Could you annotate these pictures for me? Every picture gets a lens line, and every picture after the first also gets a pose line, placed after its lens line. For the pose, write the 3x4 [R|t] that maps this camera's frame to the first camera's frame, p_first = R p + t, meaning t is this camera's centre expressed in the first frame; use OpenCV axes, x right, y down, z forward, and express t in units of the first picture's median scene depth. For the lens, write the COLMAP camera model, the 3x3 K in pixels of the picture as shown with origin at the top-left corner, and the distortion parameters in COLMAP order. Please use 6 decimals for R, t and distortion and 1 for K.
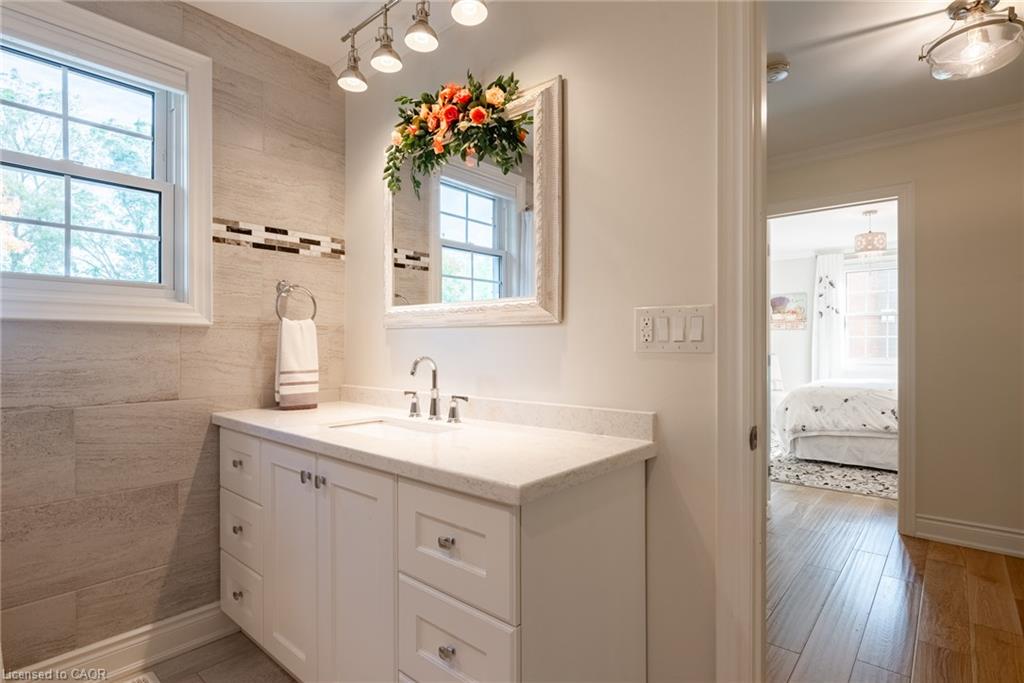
lens RADIAL K [[517.1, 0, 514.3], [0, 517.1, 342.5], [0, 0, 1]] dist [-0.004761, -0.000602]
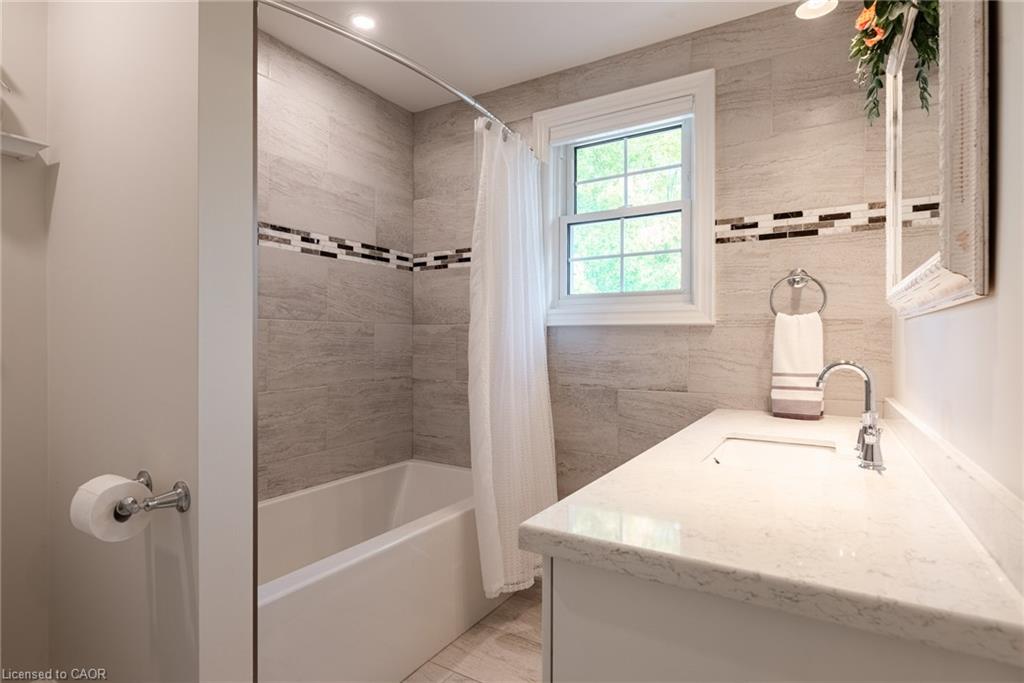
lens RADIAL K [[517.1, 0, 515.0], [0, 517.1, 342.1], [0, 0, 1]] dist [-0.004761, -0.000602]
pose [[0.173275, -0.000258, -0.984873, 0.362179], [0.000866, 1.000000, -0.000109, 0.002375], [0.984873, -0.000834, 0.173276, 0.412949]]
